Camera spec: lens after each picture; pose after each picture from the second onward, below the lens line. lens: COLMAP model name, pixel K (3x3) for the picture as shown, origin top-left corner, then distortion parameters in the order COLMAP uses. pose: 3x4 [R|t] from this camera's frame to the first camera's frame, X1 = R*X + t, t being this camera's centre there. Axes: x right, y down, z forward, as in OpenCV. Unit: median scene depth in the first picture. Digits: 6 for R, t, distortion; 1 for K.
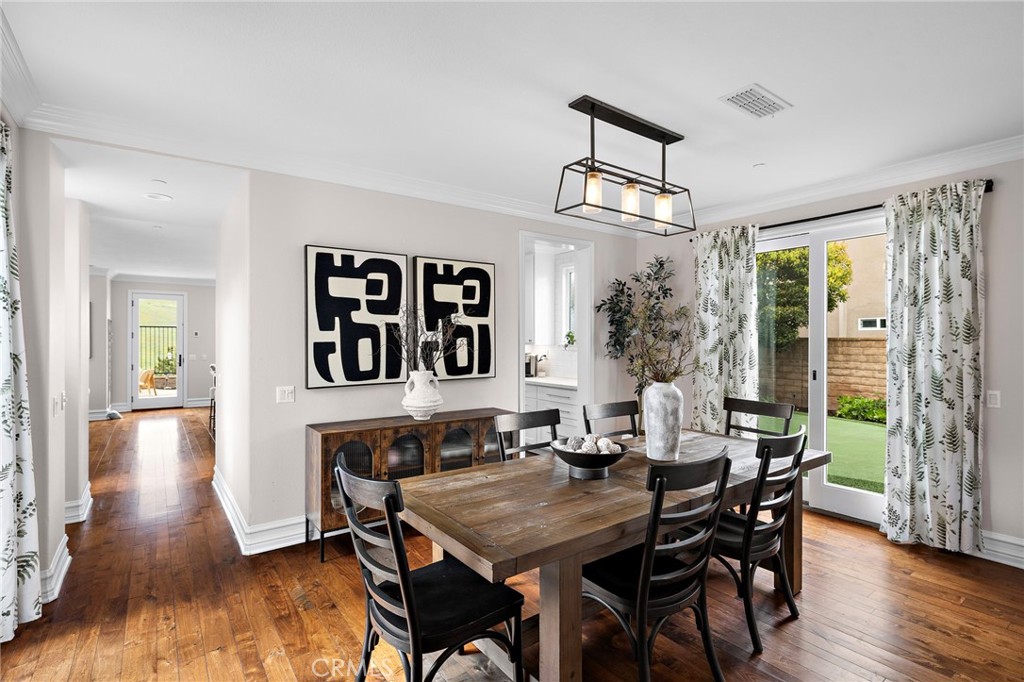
lens RADIAL K [[479.6, 0, 498.4], [0, 479.6, 339.1], [0, 0, 1]] dist [-0.000390, 0.000007]
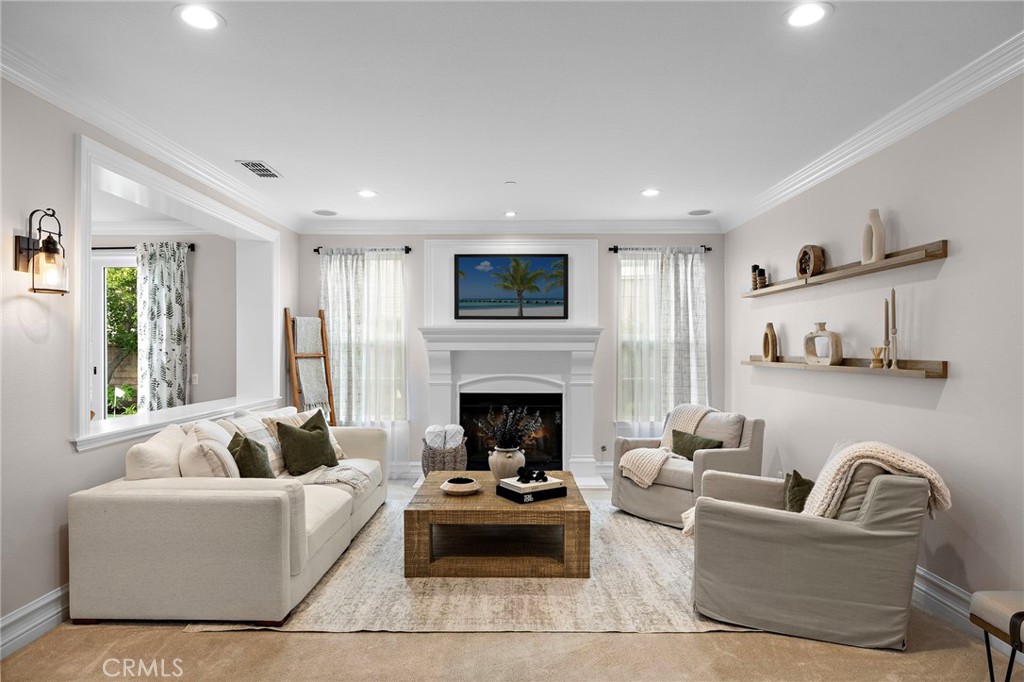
lens RADIAL K [[583.5, 0, 511.2], [0, 583.5, 350.3], [0, 0, 1]] dist [0.000937, 0.000180]
pose [[0.583224, -0.003557, 0.812303, 0.042143], [0.000019, 0.999990, 0.004365, 0.015641], [-0.812311, -0.002530, 0.583219, -0.851771]]
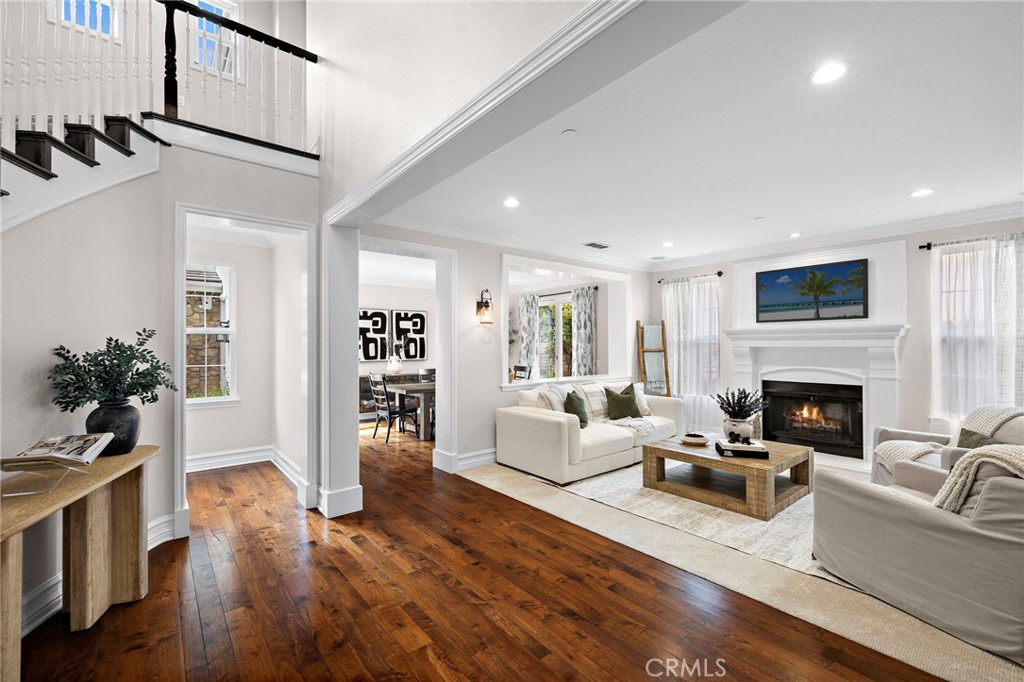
lens RADIAL K [[433.1, 0, 508.8], [0, 433.1, 345.7], [0, 0, 1]] dist [0.000149, -0.000012]
pose [[0.997583, -0.005391, 0.069279, 0.272163], [0.005409, 0.999985, -0.000073, 0.014610], [-0.069278, 0.000447, 0.997597, -1.270445]]
